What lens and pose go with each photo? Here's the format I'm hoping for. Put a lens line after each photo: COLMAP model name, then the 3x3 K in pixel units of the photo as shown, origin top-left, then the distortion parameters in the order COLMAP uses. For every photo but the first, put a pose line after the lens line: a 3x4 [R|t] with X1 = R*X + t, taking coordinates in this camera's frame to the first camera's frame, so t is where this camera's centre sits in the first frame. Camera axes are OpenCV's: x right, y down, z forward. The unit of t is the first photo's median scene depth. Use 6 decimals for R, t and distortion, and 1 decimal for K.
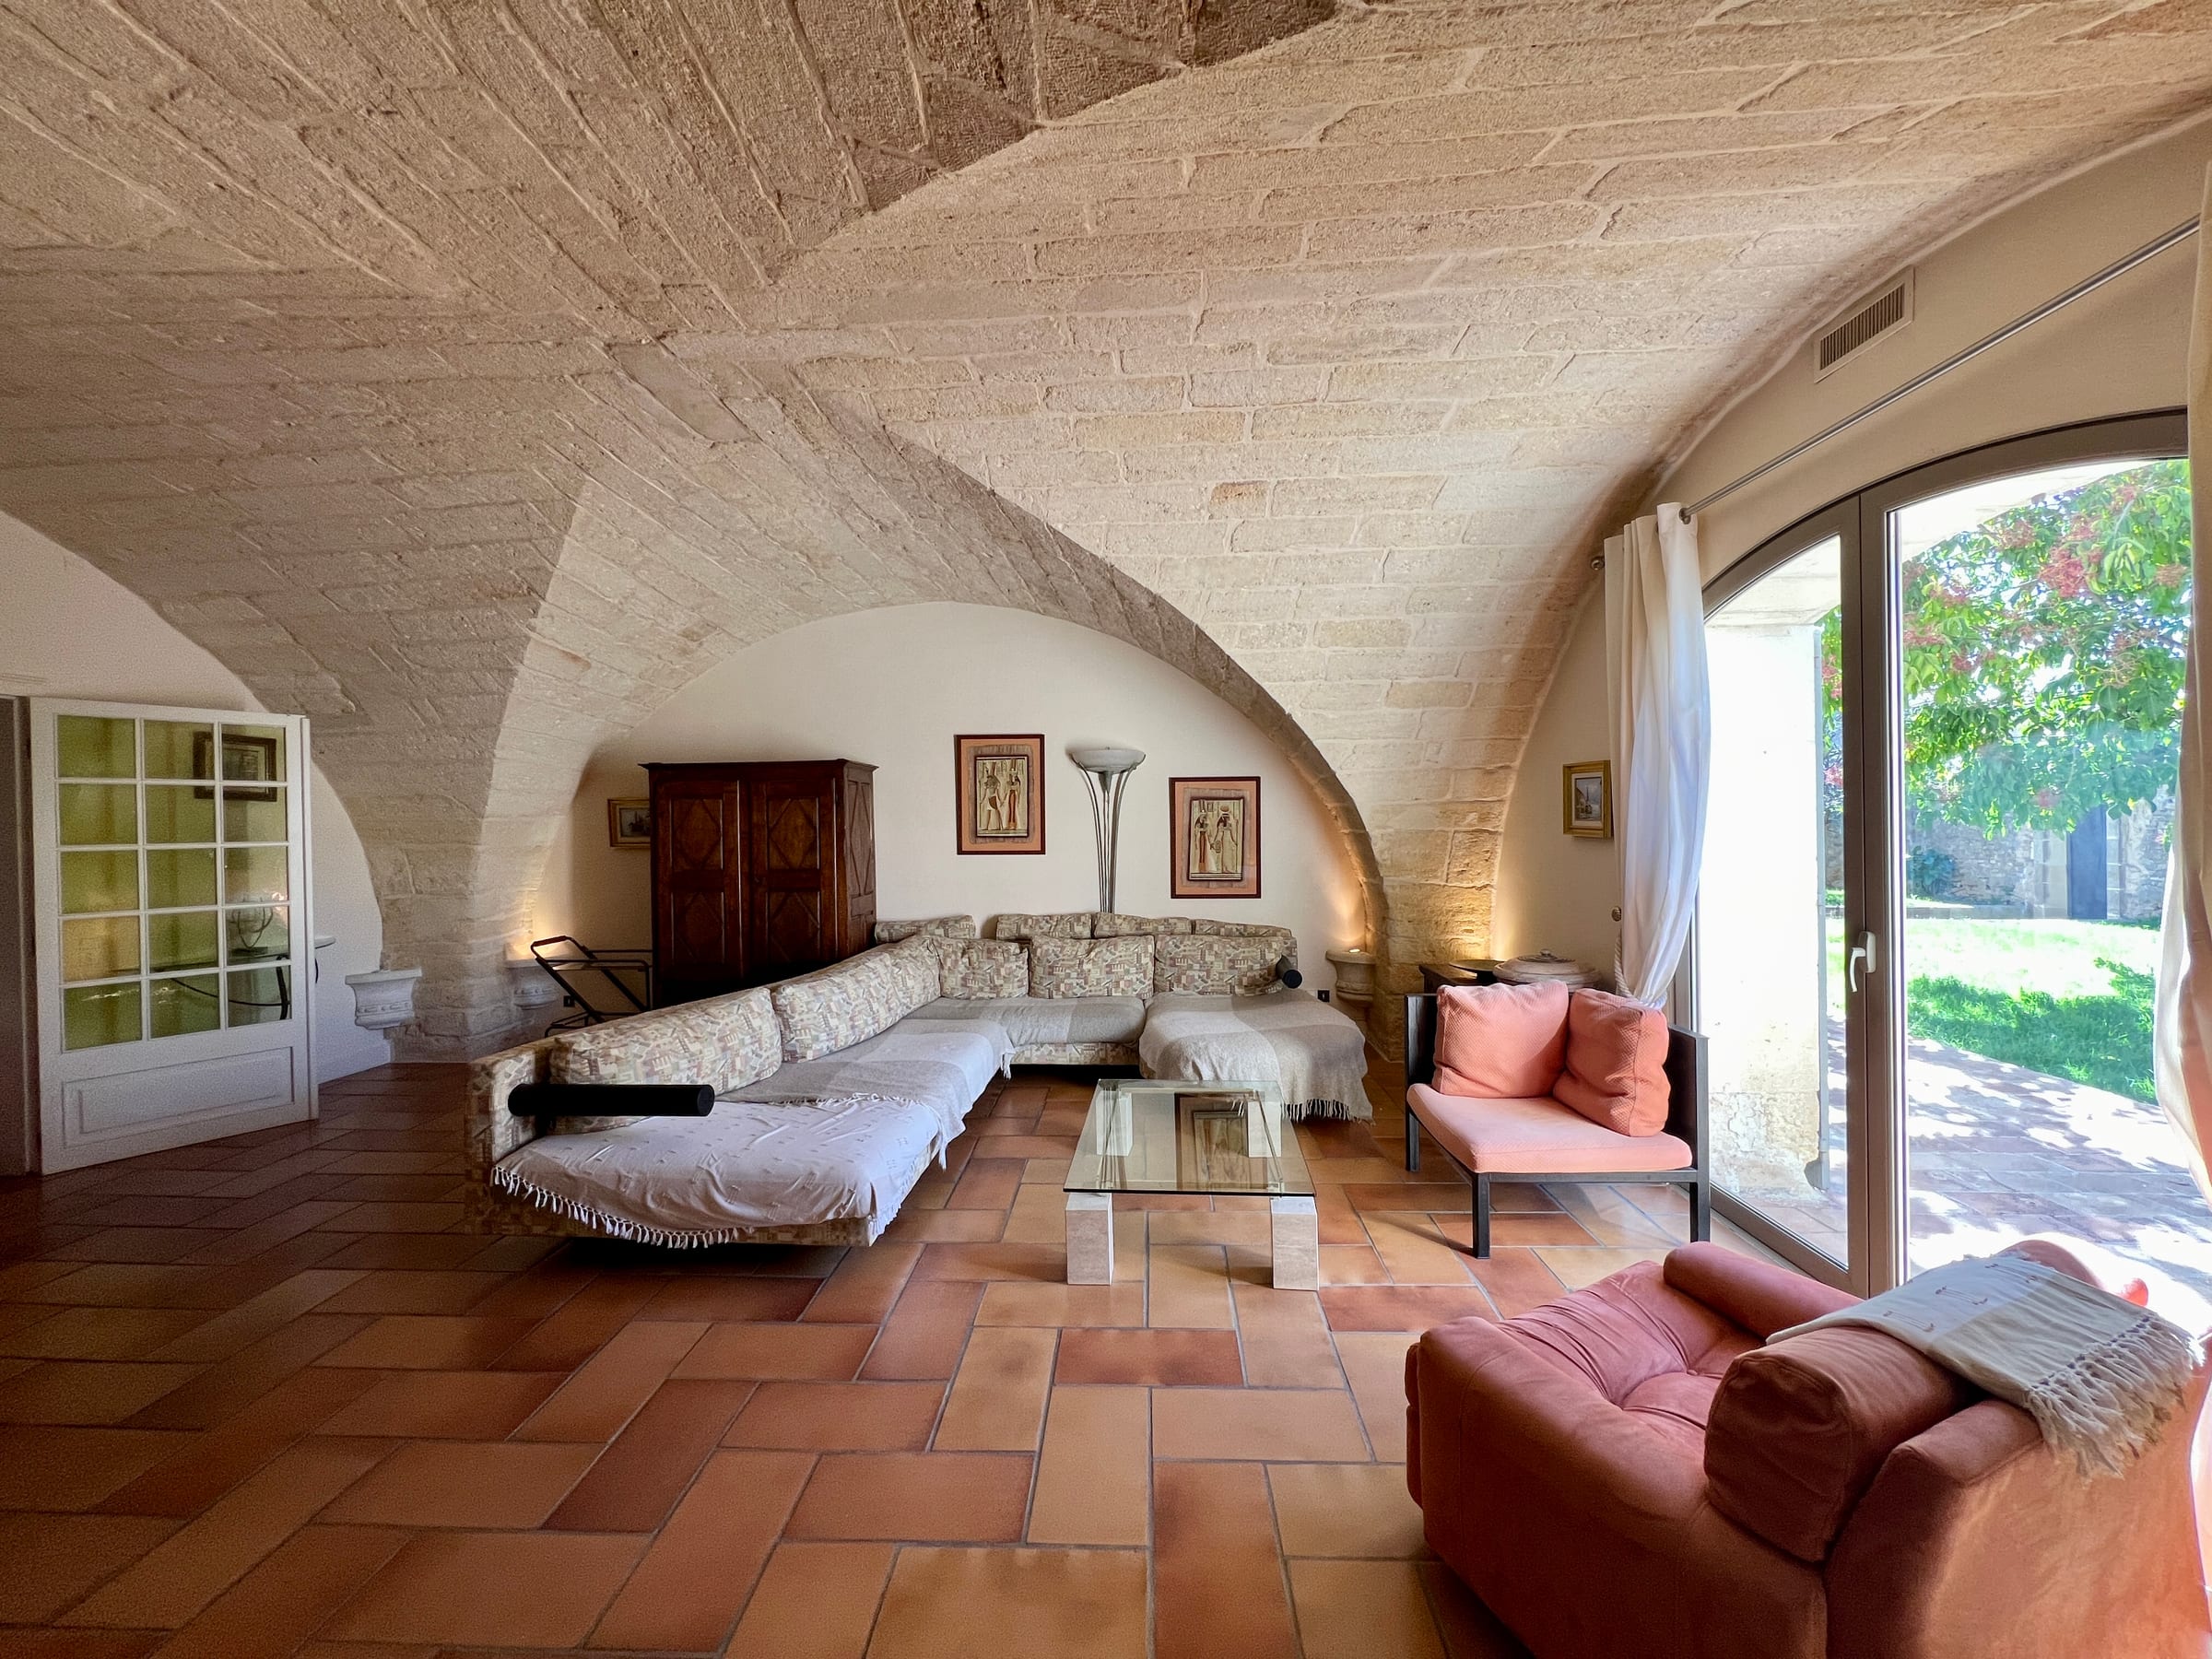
lens RADIAL K [[888.3, 0, 1097.1], [0, 888.3, 827.7], [0, 0, 1]] dist [0.003186, 0.000127]
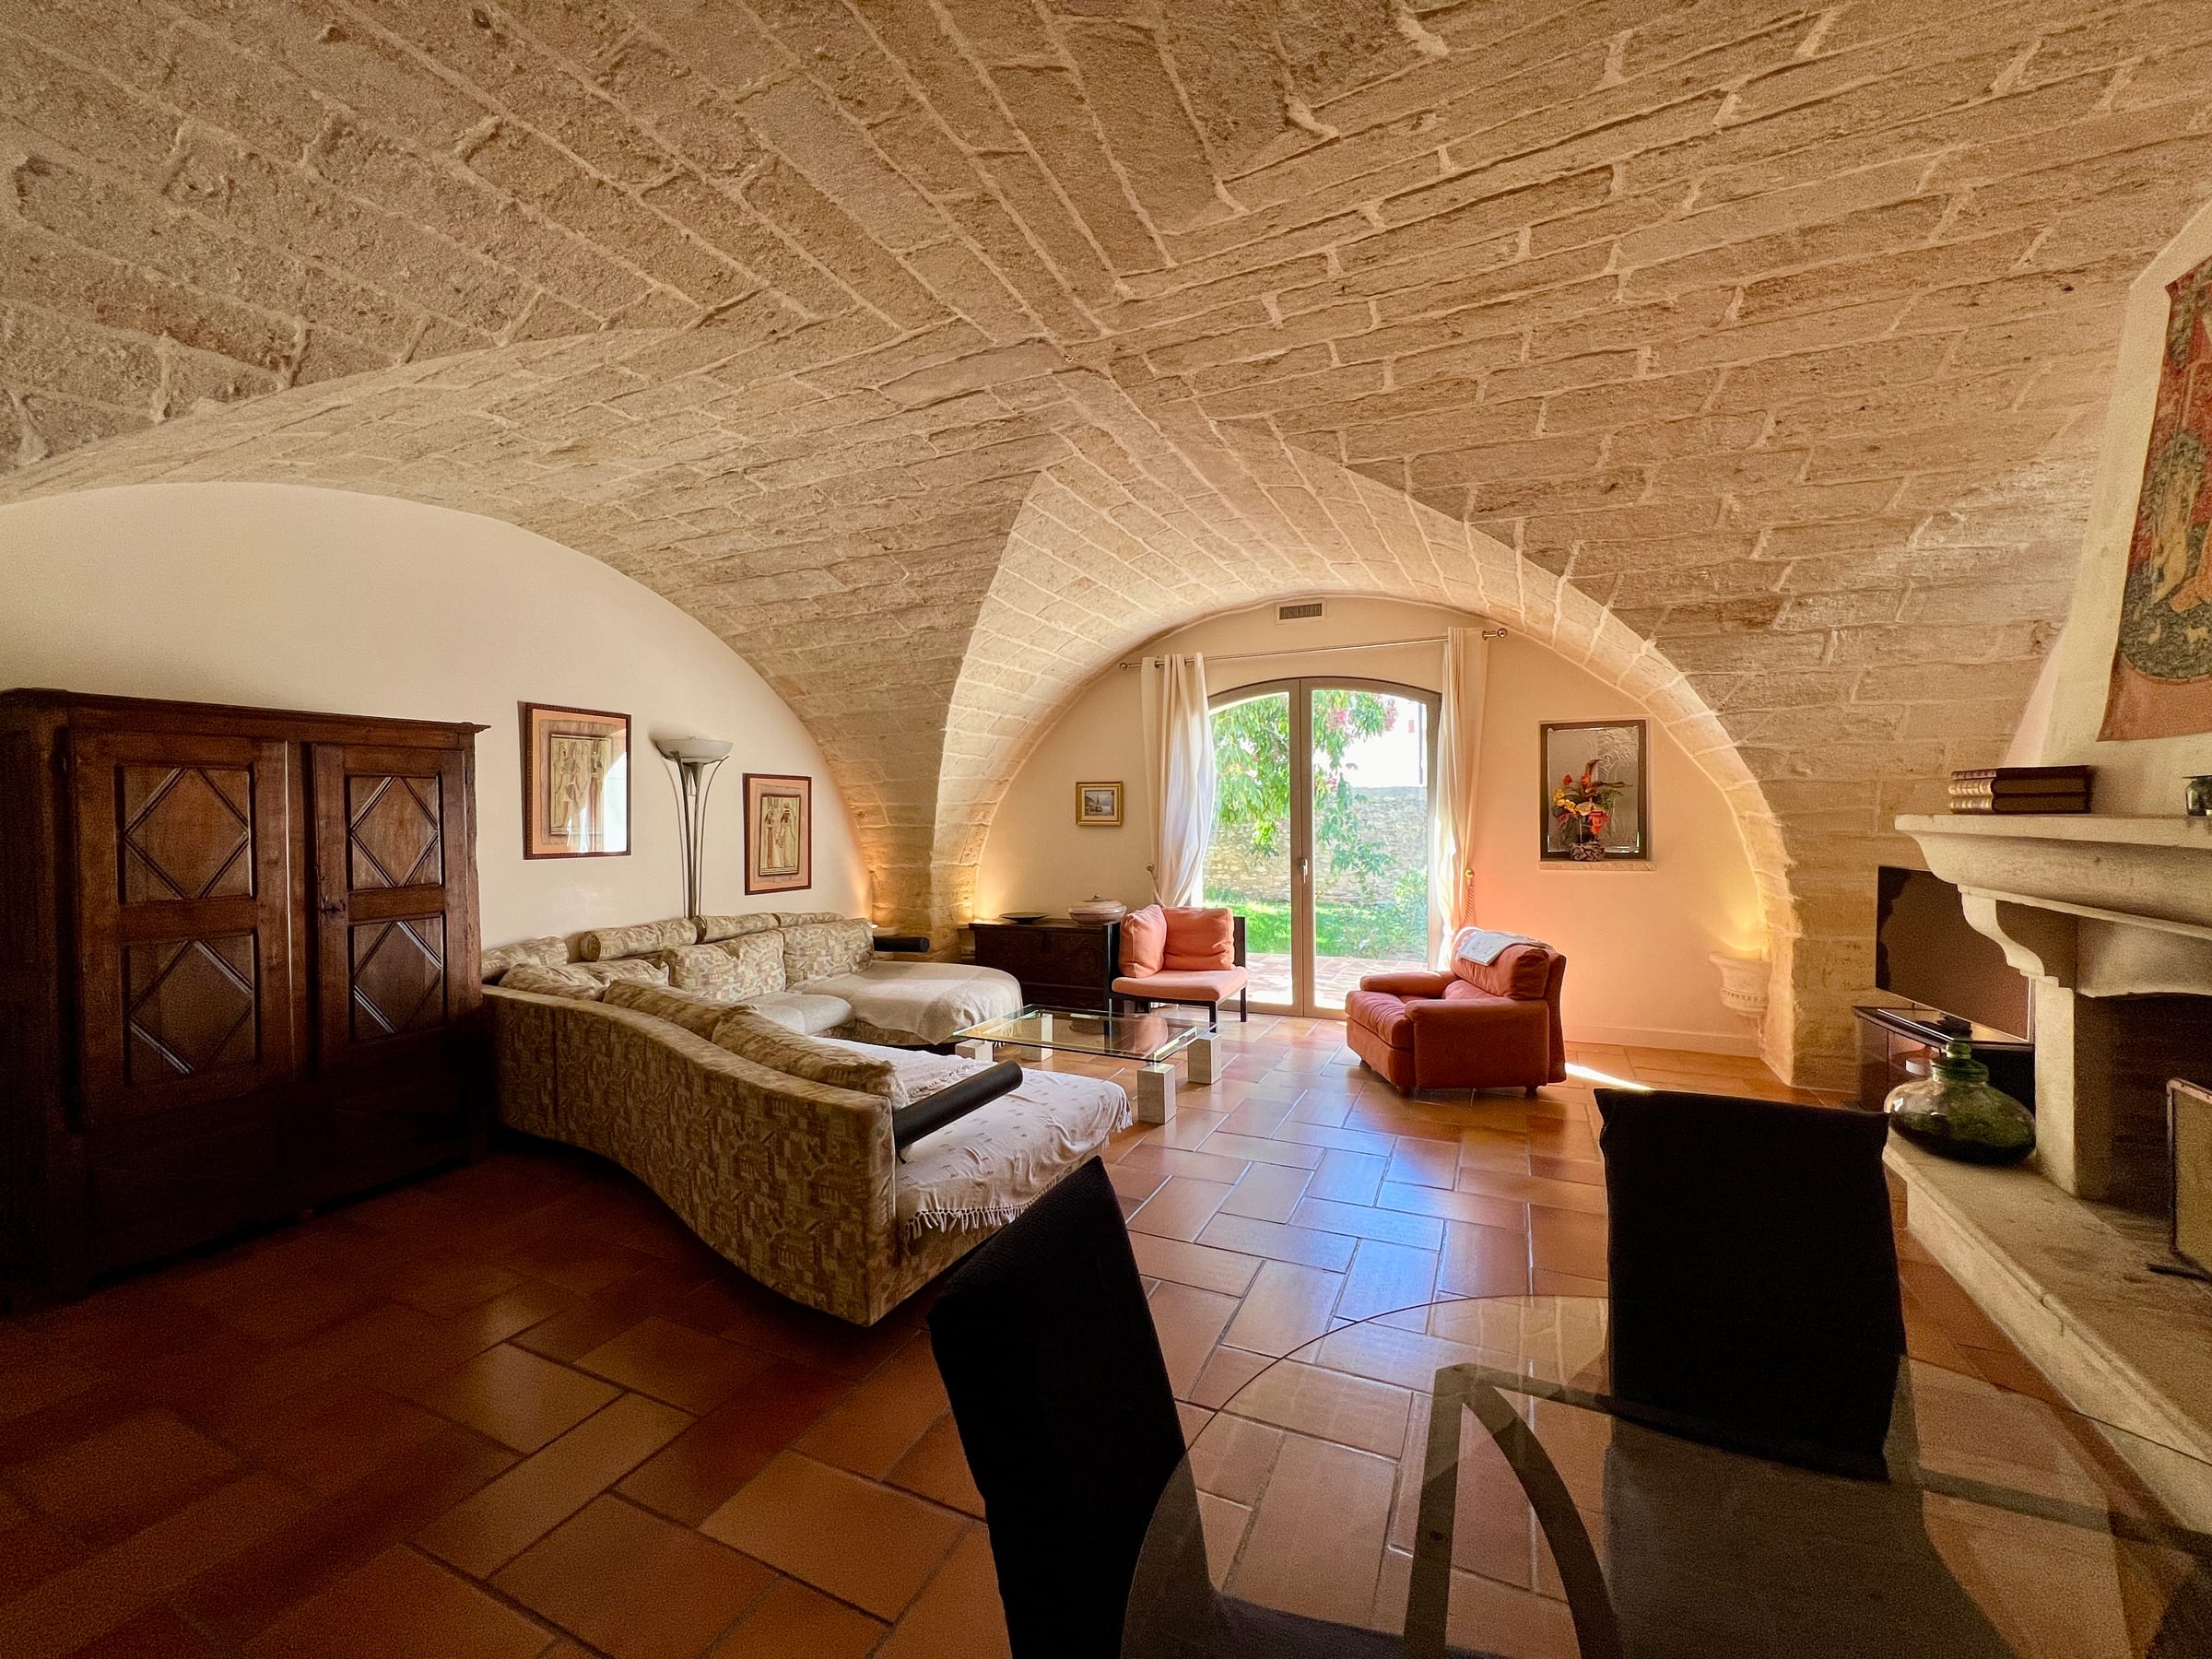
lens RADIAL K [[888.3, 0, 1104.6], [0, 888.3, 823.1], [0, 0, 1]] dist [0.003186, 0.000127]
pose [[0.369262, 0.001257, 0.929325, -0.751014], [0.014985, 0.999861, -0.007306, 0.013588], [-0.929205, 0.016624, 0.369191, 0.284921]]
